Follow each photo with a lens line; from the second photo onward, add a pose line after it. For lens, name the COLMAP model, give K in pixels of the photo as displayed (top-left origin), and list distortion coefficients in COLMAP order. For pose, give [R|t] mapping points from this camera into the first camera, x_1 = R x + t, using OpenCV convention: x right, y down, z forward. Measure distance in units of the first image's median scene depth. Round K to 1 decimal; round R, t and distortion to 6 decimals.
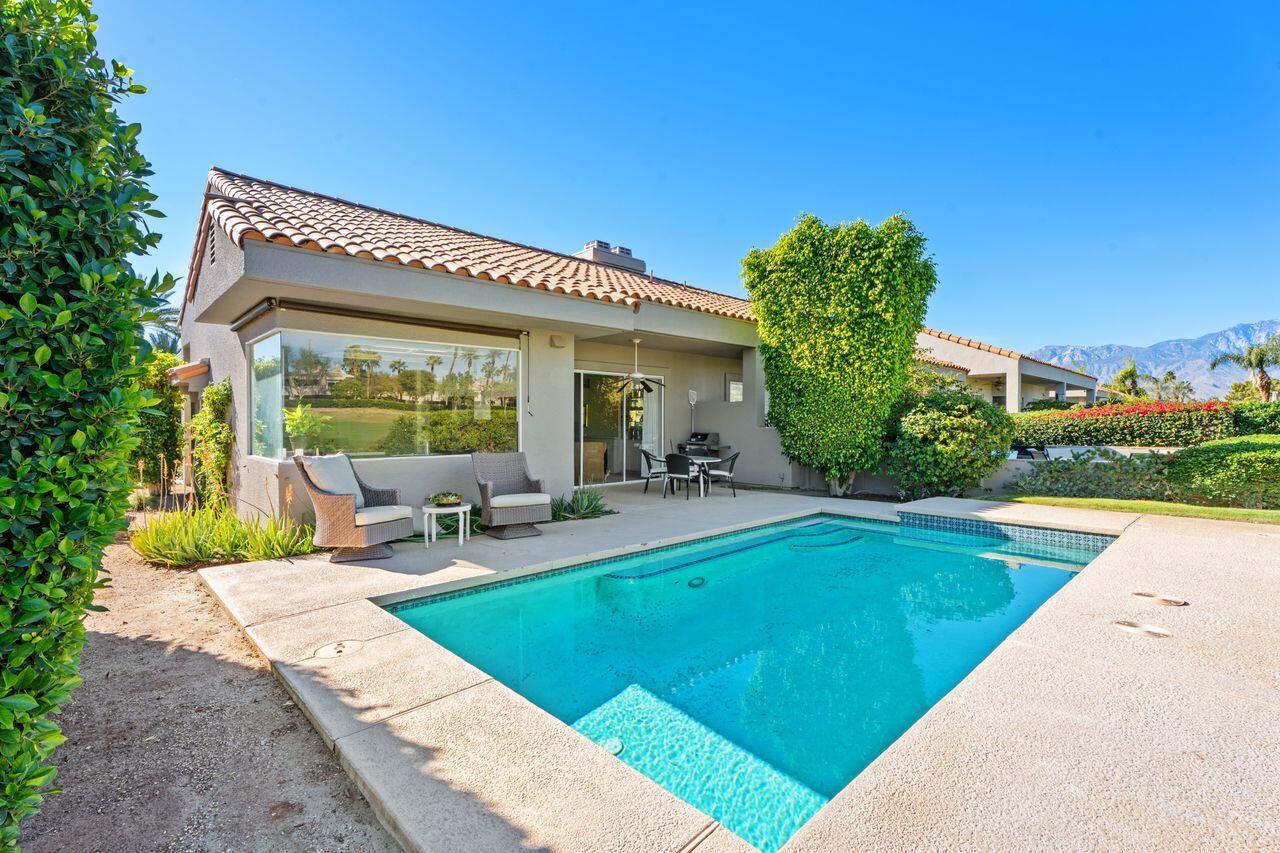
lens RADIAL K [[575.6, 0, 633.7], [0, 575.6, 427.5], [0, 0, 1]] dist [0.000256, 0.001695]
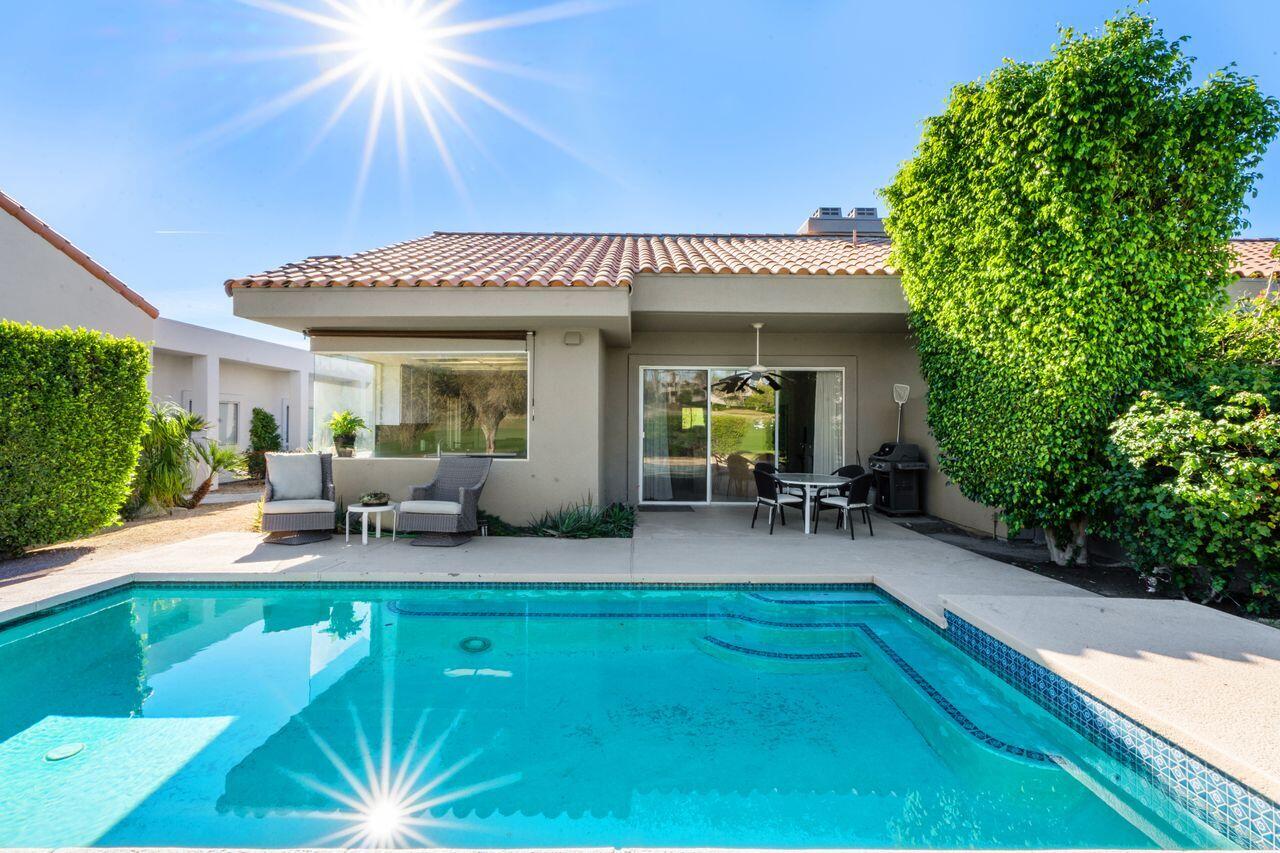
lens RADIAL K [[575.6, 0, 632.5], [0, 575.6, 413.9], [0, 0, 1]] dist [0.000256, 0.001695]
pose [[0.730241, -0.009720, -0.683120, 0.477241], [-0.011277, 0.999591, -0.026278, -0.006590], [0.683097, 0.026893, 0.729833, 0.345994]]
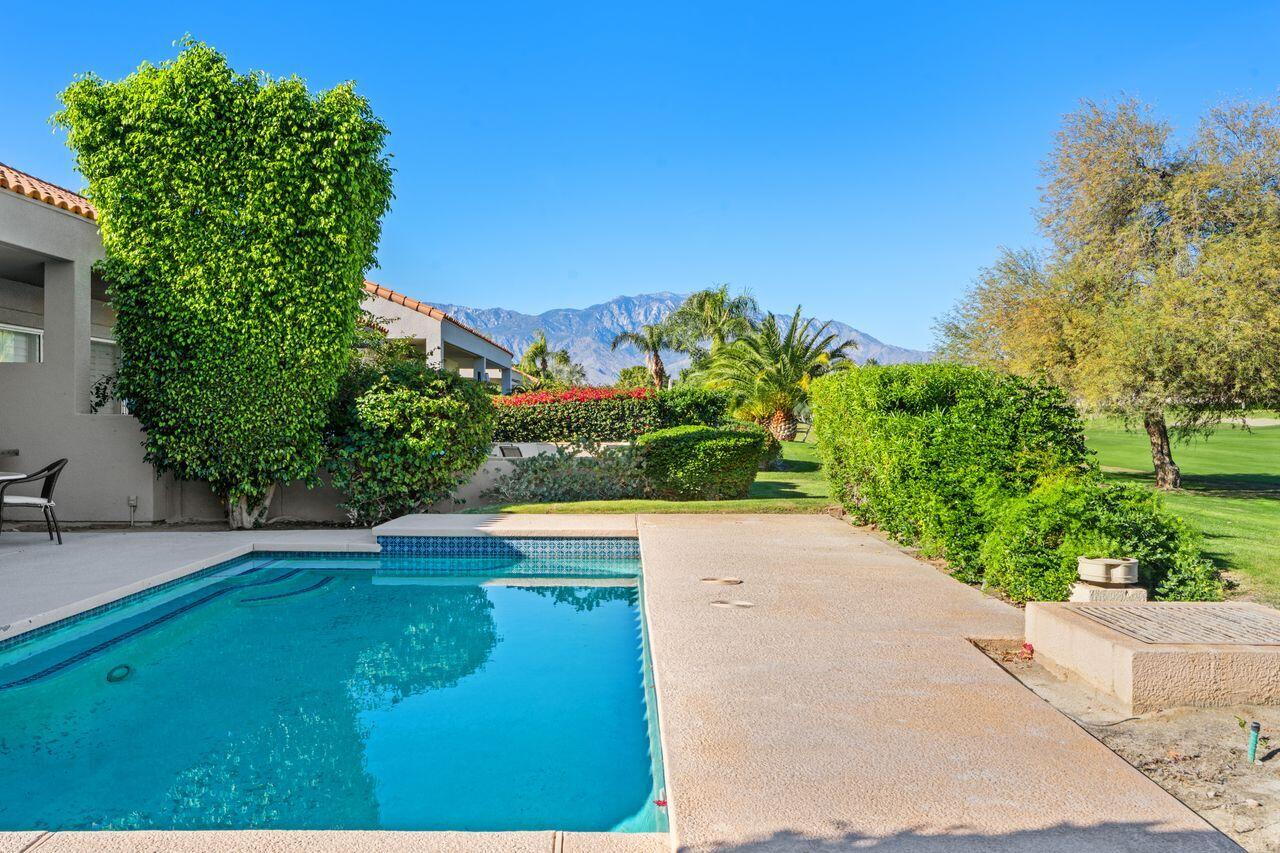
lens RADIAL K [[1031.6, 0, 645.5], [0, 1031.6, 427.1], [0, 0, 1]] dist [-0.000252, 0.000985]
pose [[0.673904, -0.003482, 0.738811, -0.168403], [0.001520, 0.999993, 0.003326, 0.012325], [-0.738818, -0.001118, 0.673904, -0.026919]]
